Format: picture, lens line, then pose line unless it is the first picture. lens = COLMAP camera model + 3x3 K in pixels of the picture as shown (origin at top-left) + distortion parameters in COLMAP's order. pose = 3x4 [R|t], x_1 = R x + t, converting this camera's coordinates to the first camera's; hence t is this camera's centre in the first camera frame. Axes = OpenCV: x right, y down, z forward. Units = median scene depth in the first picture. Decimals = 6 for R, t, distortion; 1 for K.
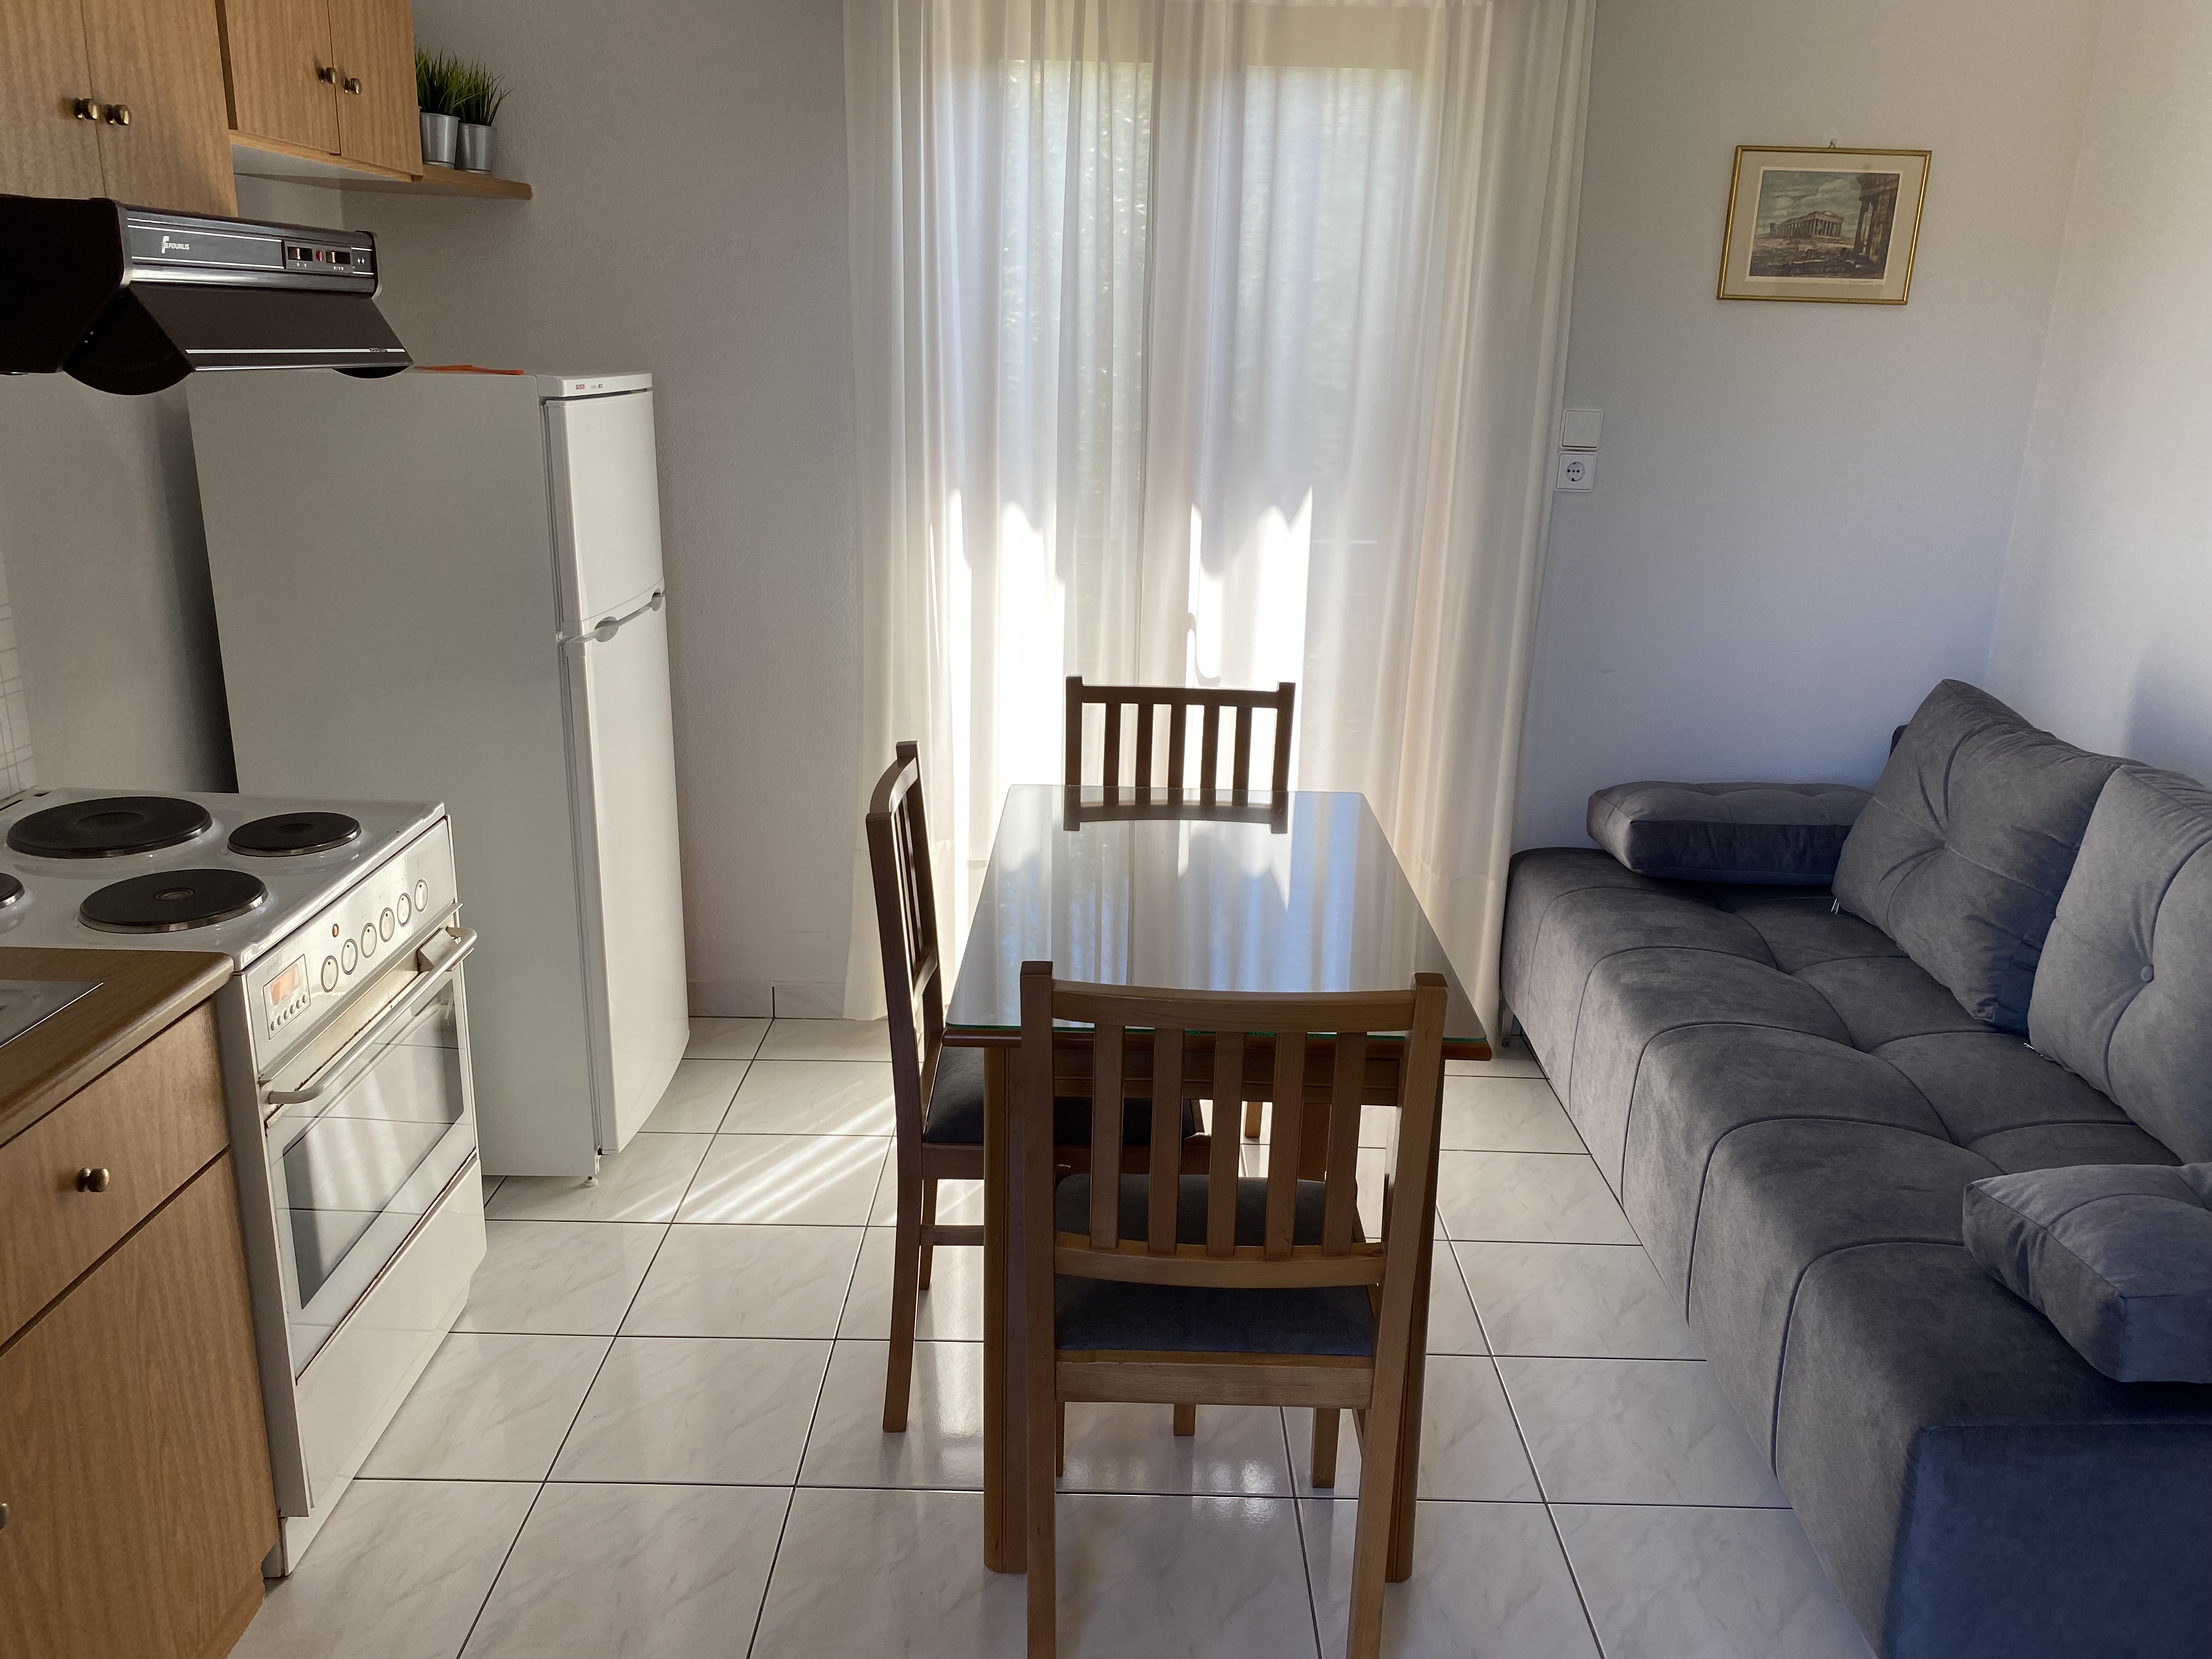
lens RADIAL K [[1682.6, 0, 1106.0], [0, 1682.6, 829.5], [0, 0, 1]] dist [0.003299, 0.000172]
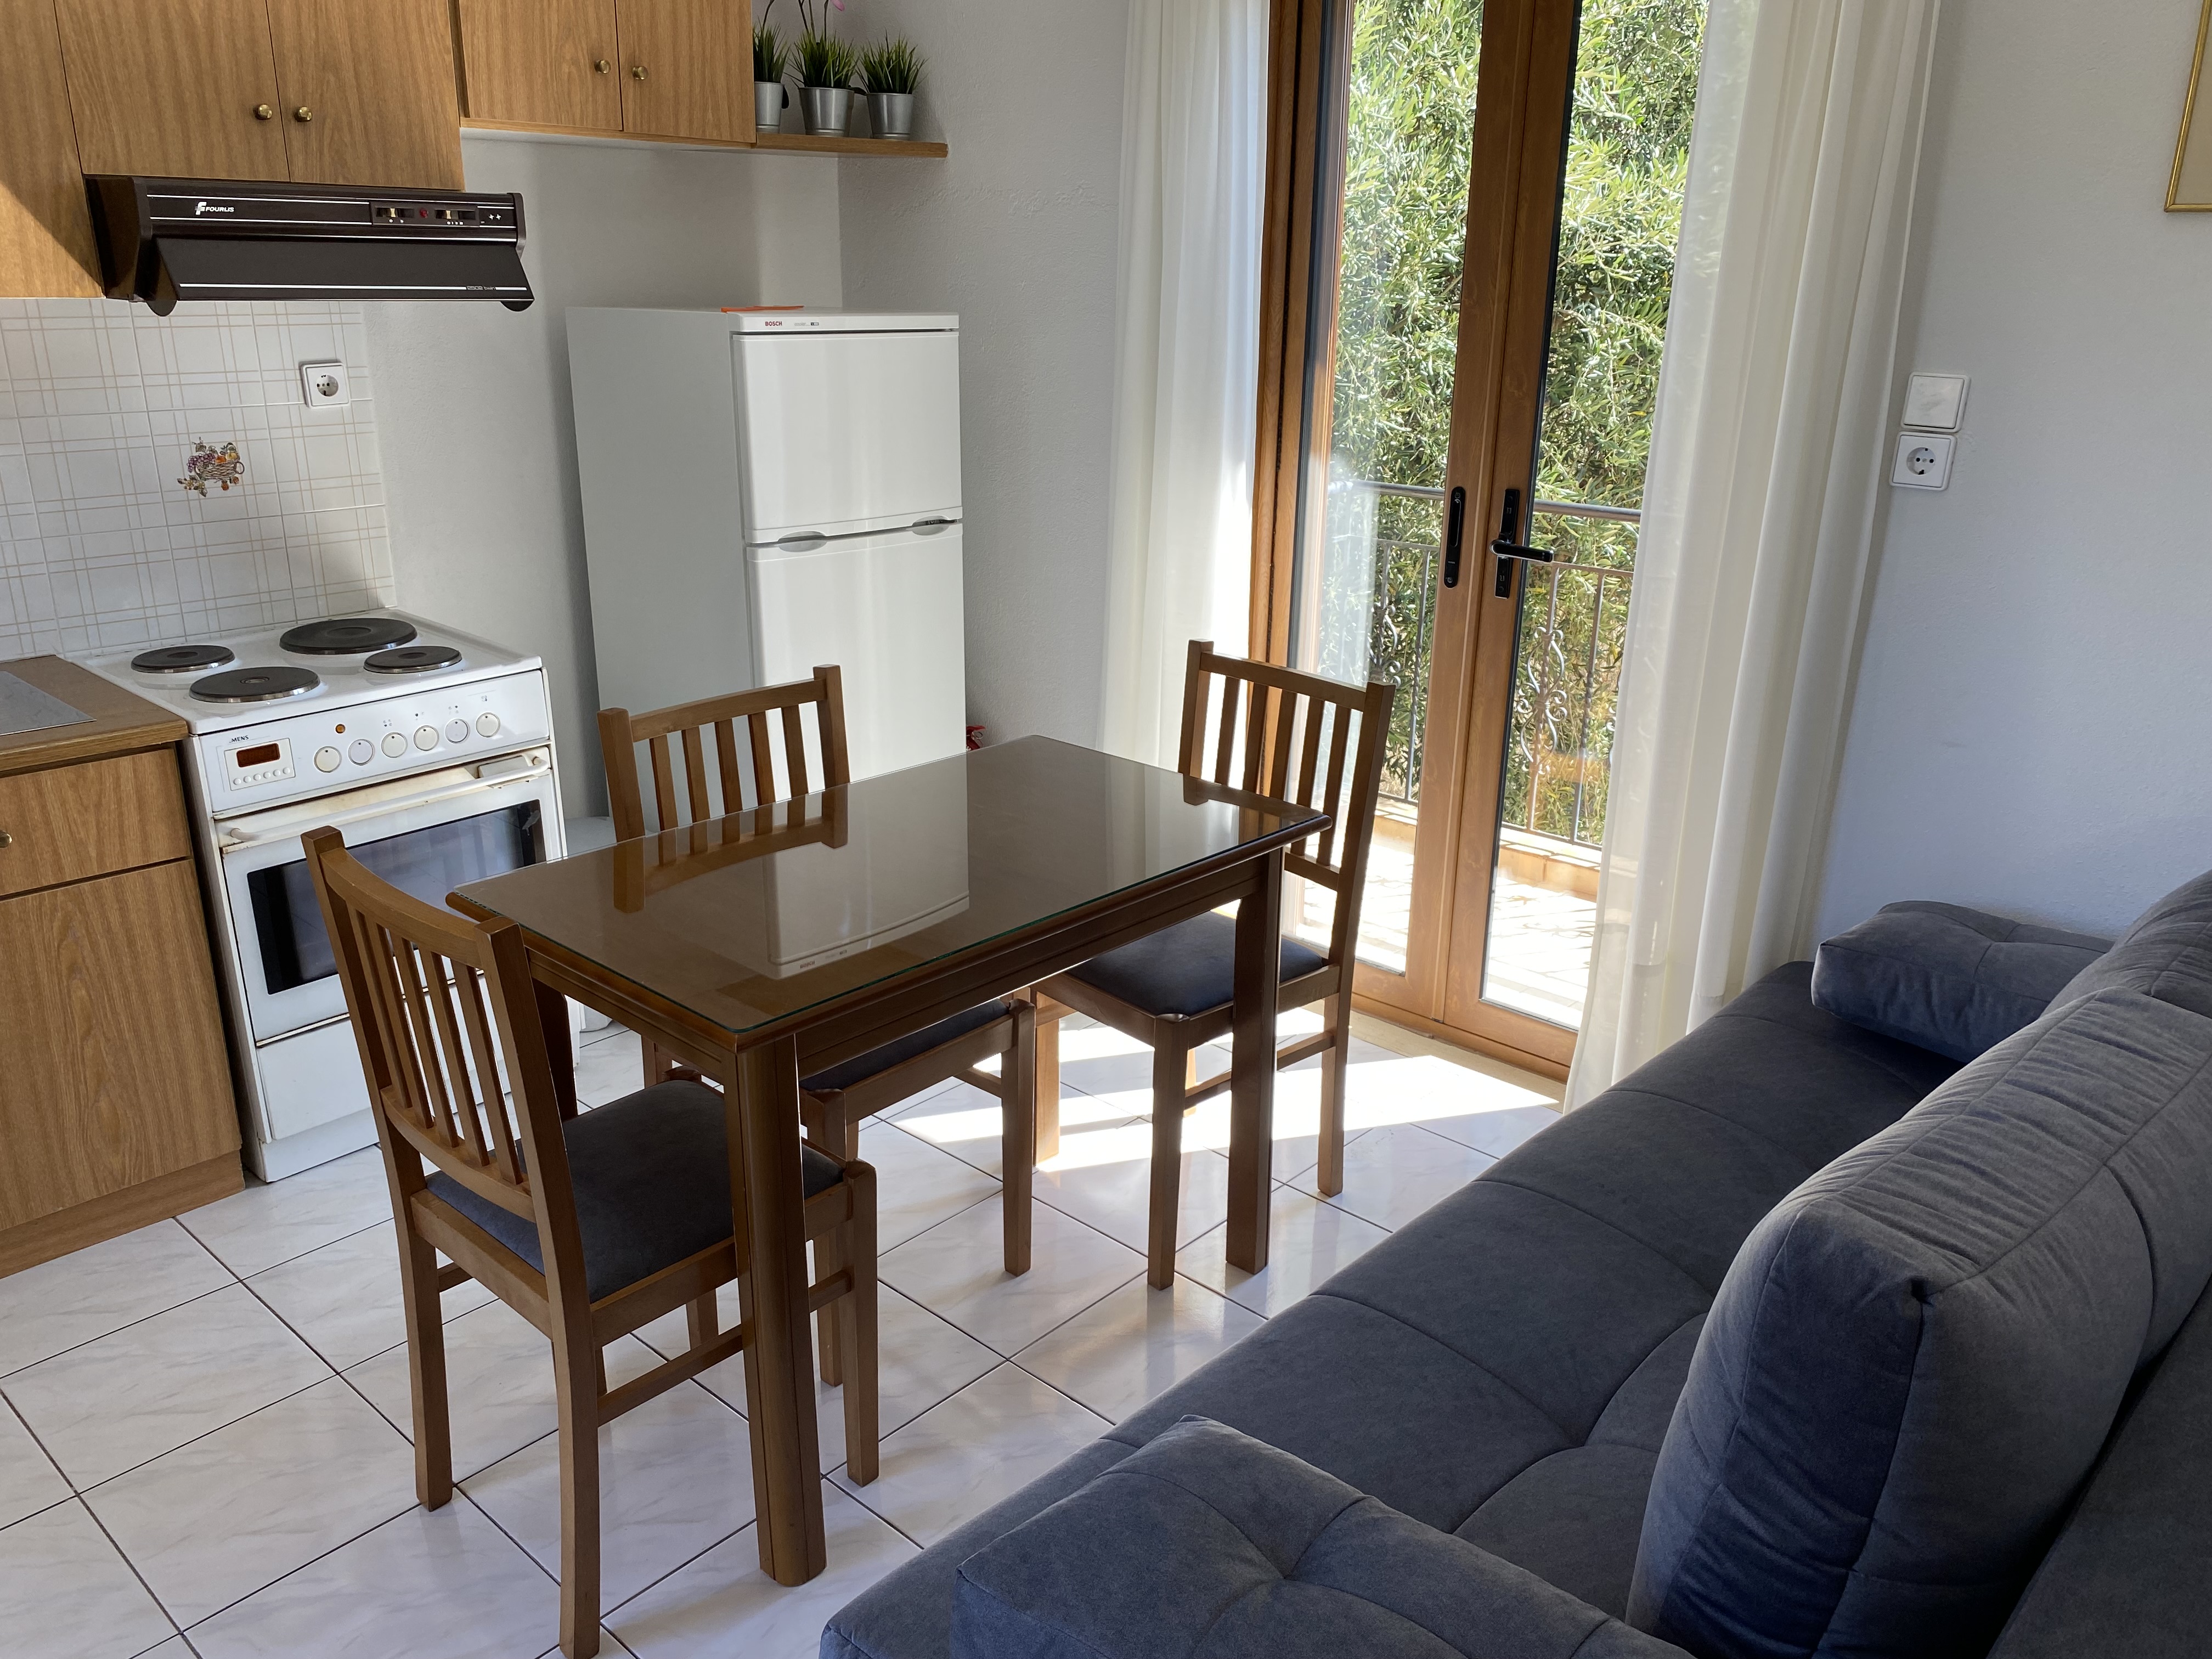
lens RADIAL K [[1680.2, 0, 1106.0], [0, 1680.2, 829.5], [0, 0, 1]] dist [0.032370, -0.024697]
pose [[0.732256, 0.204545, -0.649586, 0.665171], [-0.189285, 0.977375, 0.094386, -0.078099], [0.654196, 0.053842, 0.754406, 0.301912]]
